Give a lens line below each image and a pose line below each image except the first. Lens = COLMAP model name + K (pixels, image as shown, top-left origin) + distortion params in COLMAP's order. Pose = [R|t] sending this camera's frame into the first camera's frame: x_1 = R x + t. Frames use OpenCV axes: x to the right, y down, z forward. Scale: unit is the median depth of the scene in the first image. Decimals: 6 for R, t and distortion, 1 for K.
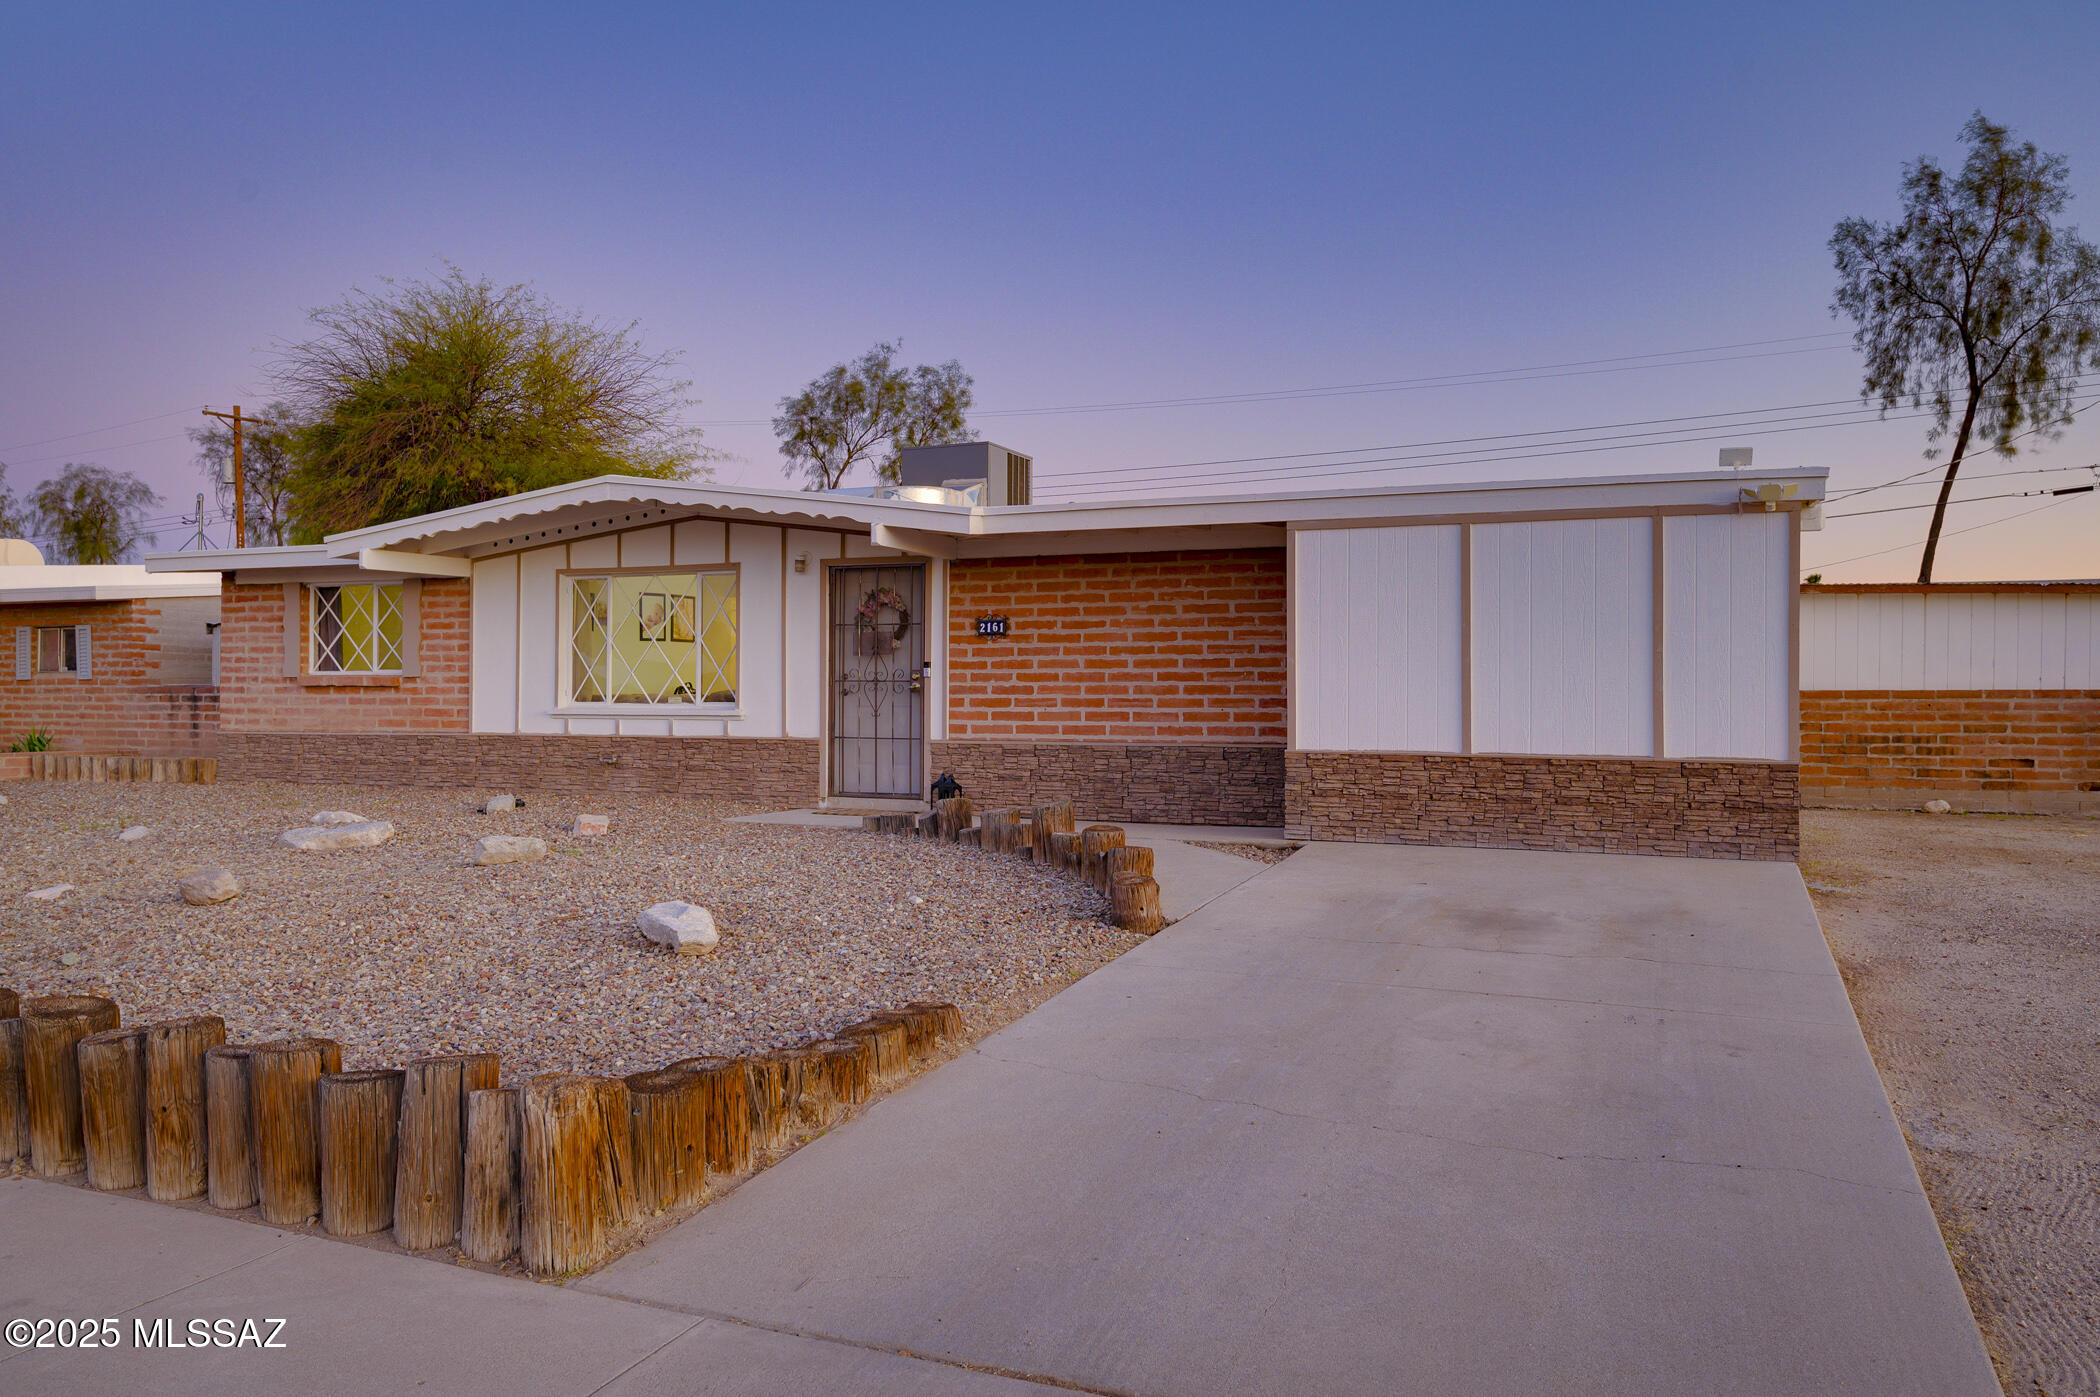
lens RADIAL K [[1481.6, 0, 1084.2], [0, 1481.6, 679.8], [0, 0, 1]] dist [-0.007167, -0.005295]
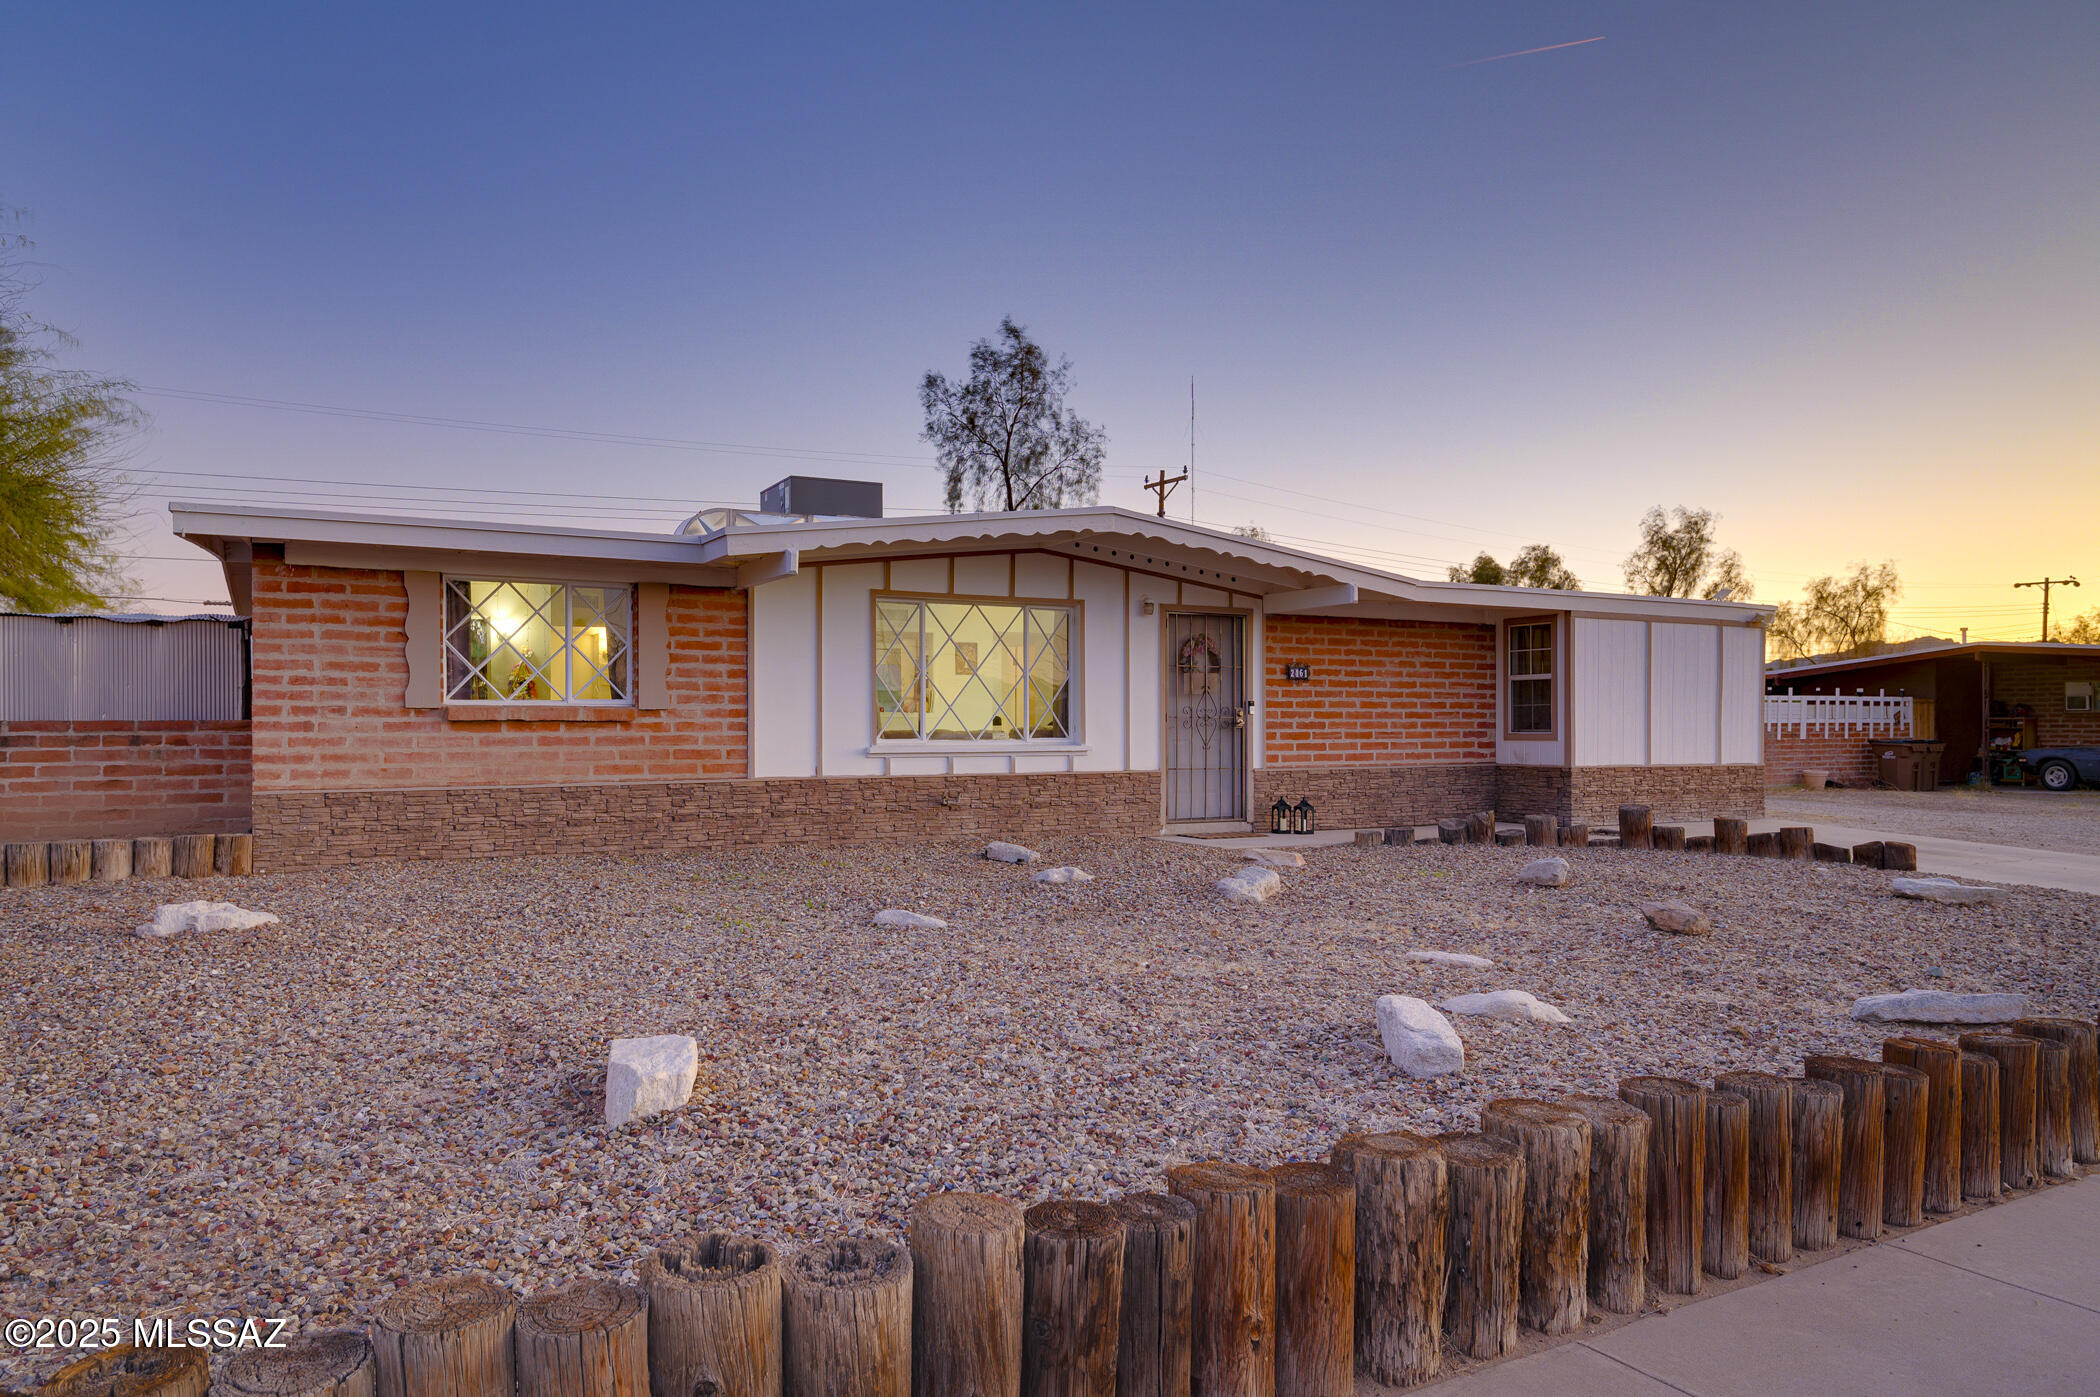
lens RADIAL K [[1327.9, 0, 1003.9], [0, 1327.9, 734.5], [0, 0, 1]] dist [-0.002785, -0.024211]
pose [[0.648680, -0.007376, 0.761025, -1.027494], [-0.006051, 0.999871, 0.014848, -0.000235], [-0.761037, -0.014237, 0.648552, 0.481548]]
